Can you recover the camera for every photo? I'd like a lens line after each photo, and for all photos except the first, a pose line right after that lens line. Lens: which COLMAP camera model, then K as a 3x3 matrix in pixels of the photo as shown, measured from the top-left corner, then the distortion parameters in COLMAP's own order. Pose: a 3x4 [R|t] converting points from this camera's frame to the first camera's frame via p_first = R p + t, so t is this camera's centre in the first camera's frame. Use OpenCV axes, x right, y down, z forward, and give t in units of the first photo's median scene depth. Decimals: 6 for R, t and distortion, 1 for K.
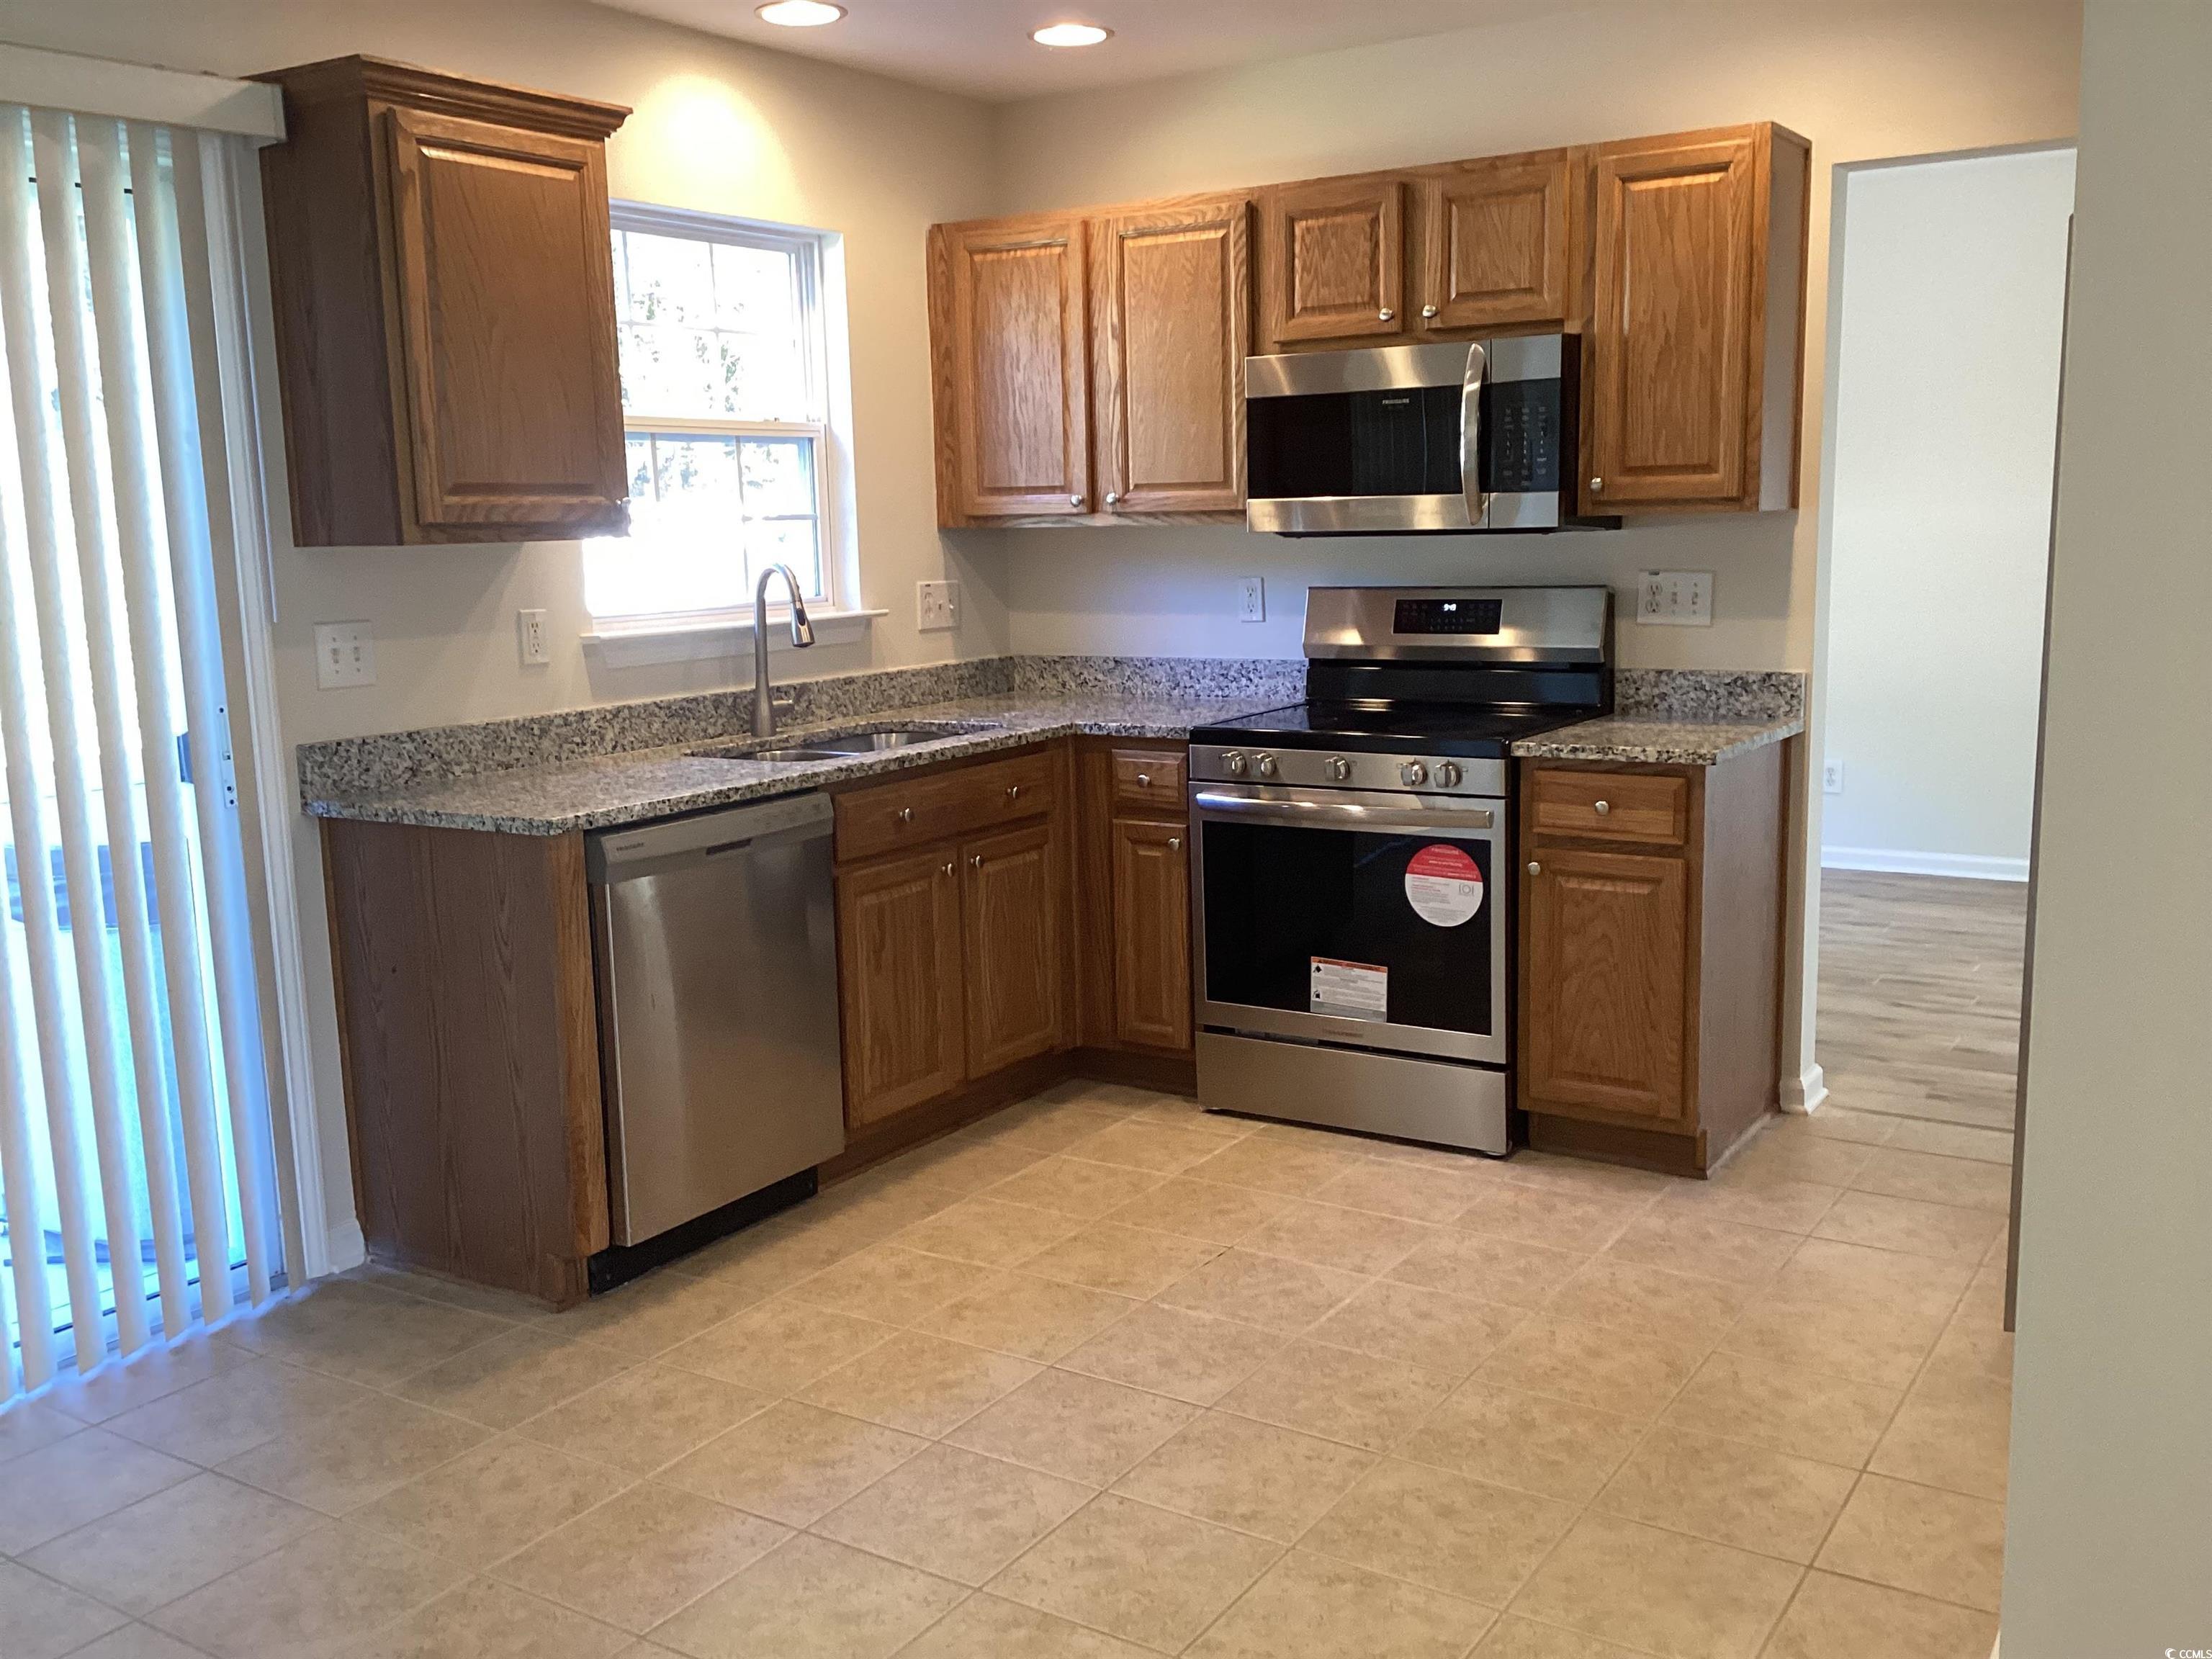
lens RADIAL K [[2007.2, 0, 1115.1], [0, 2007.2, 834.7], [0, 0, 1]] dist [0.073698, -0.082939]
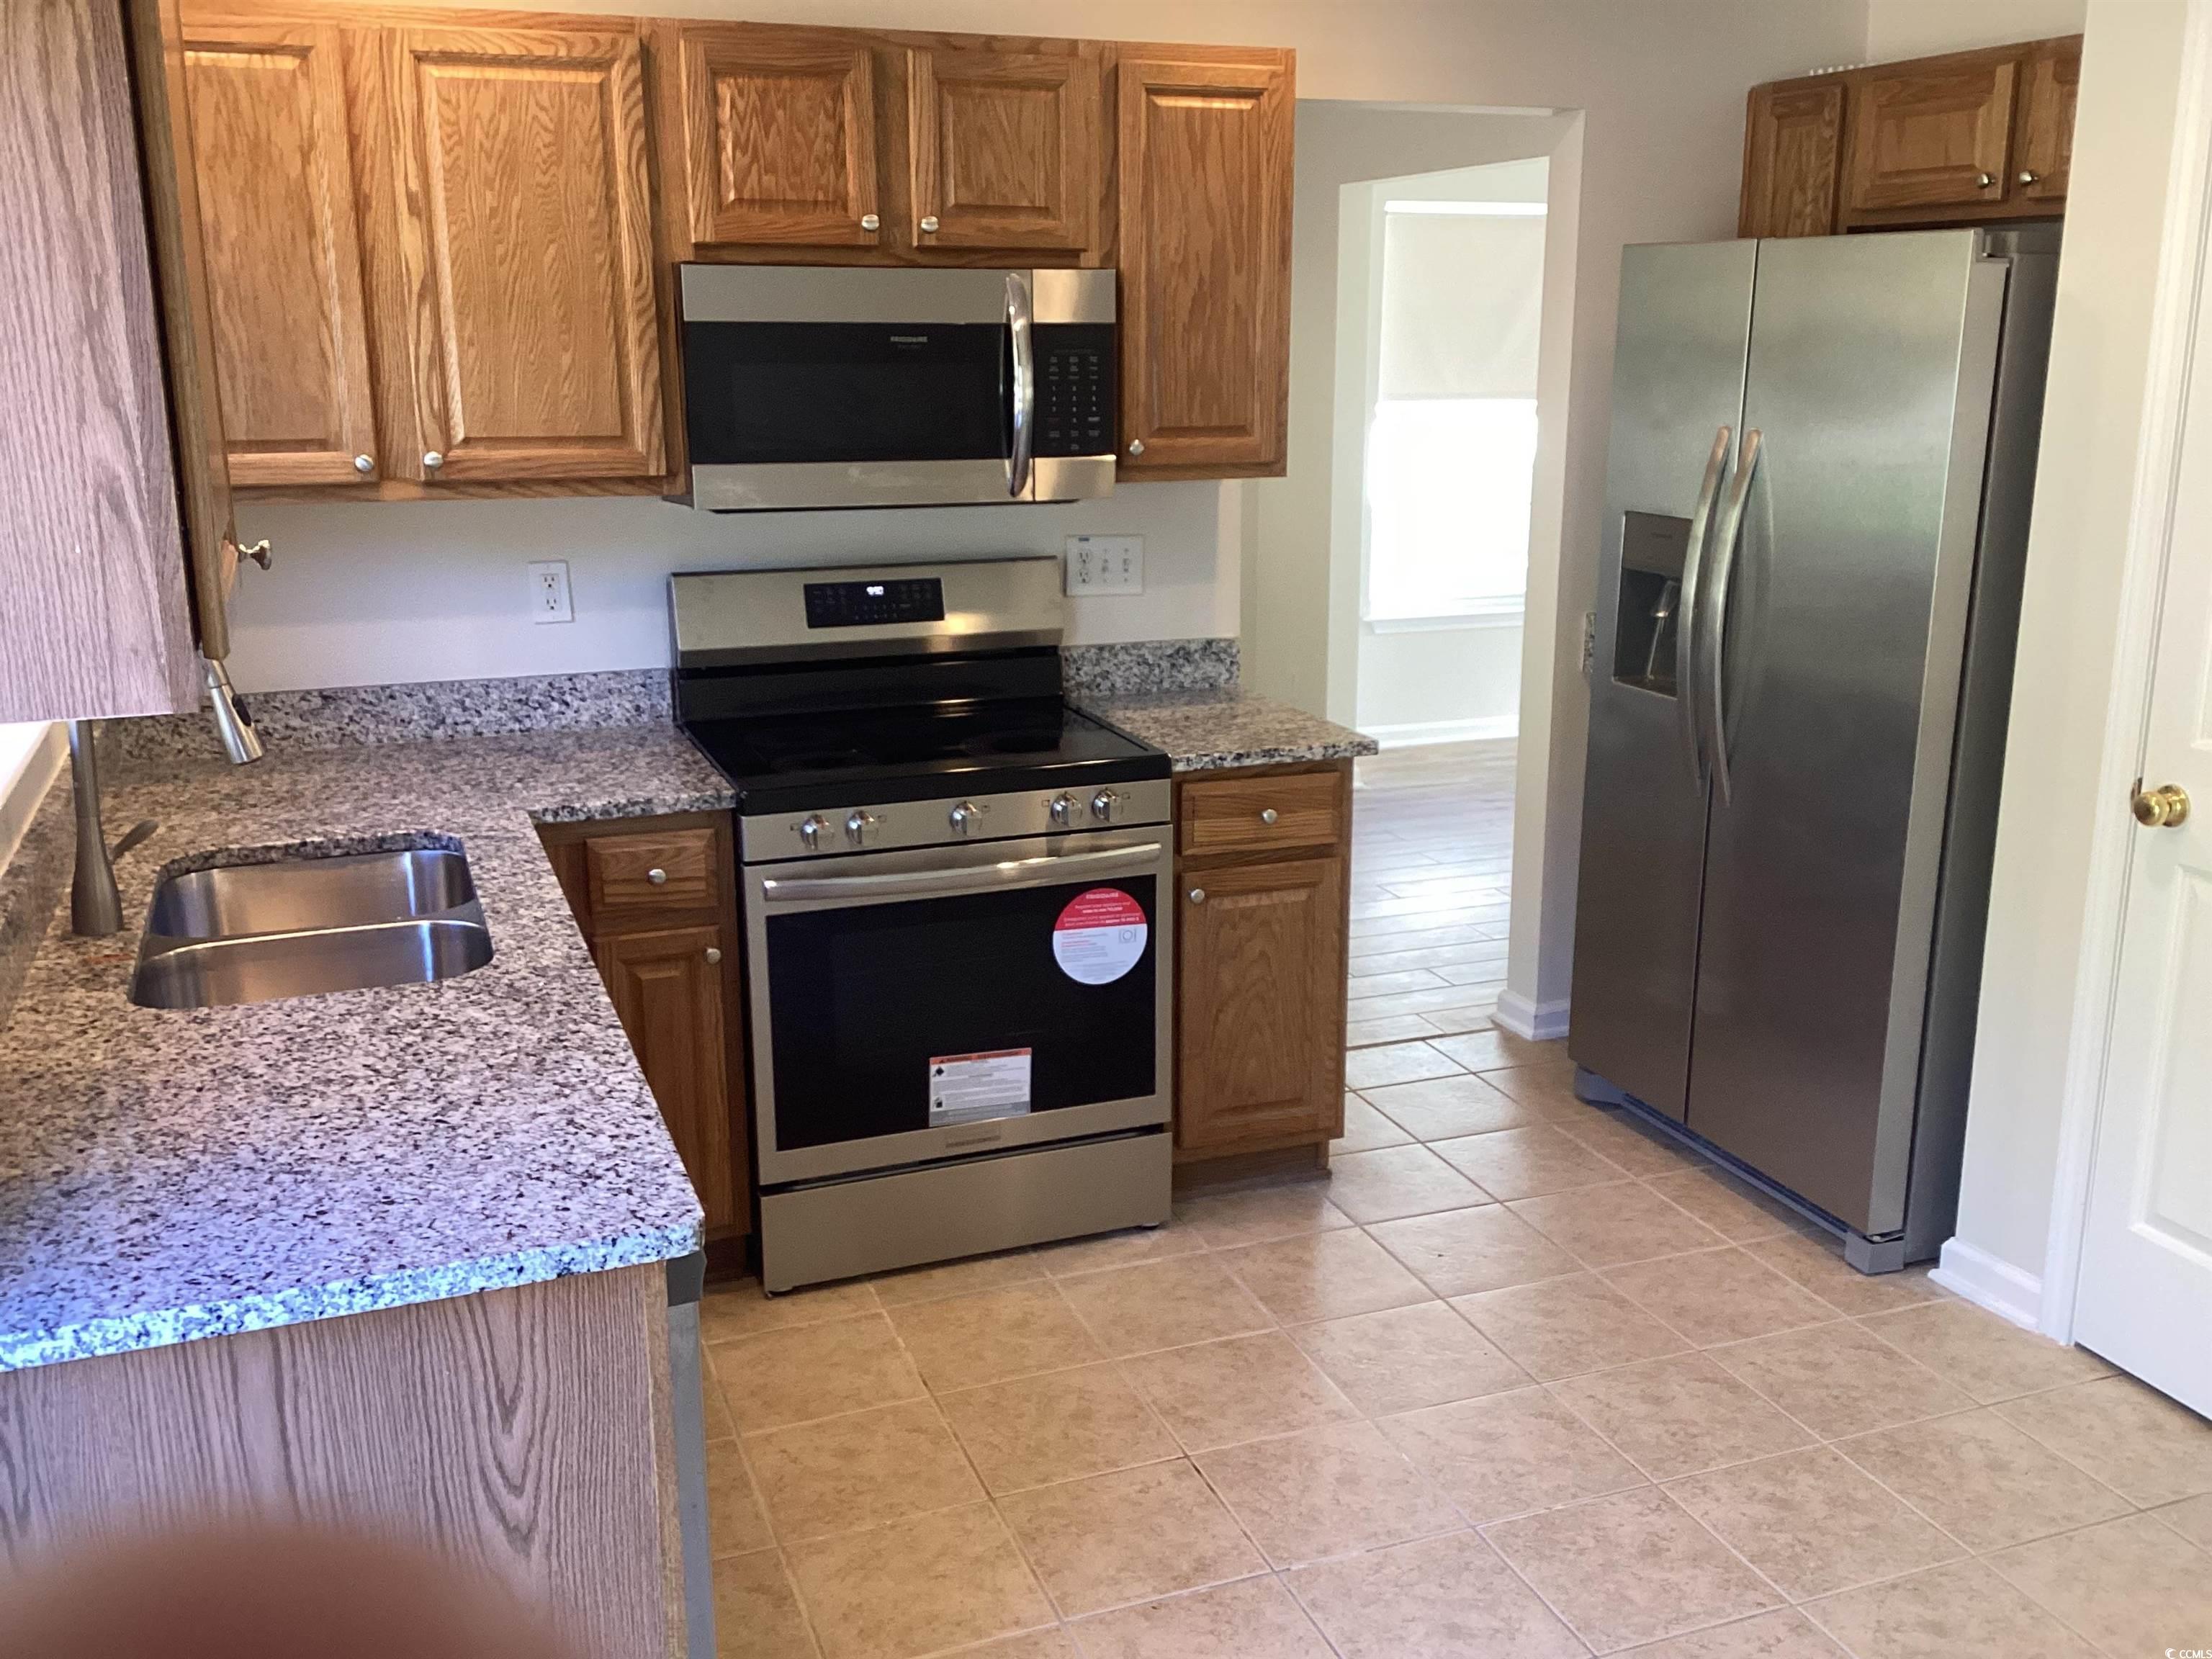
lens RADIAL K [[2007.2, 0, 1117.7], [0, 2007.2, 830.9], [0, 0, 1]] dist [0.073698, -0.082939]
pose [[0.588266, -0.174697, 0.789572, -0.475386], [0.116760, 0.984504, 0.130836, -0.123965], [-0.800194, 0.015225, 0.599548, 0.484979]]
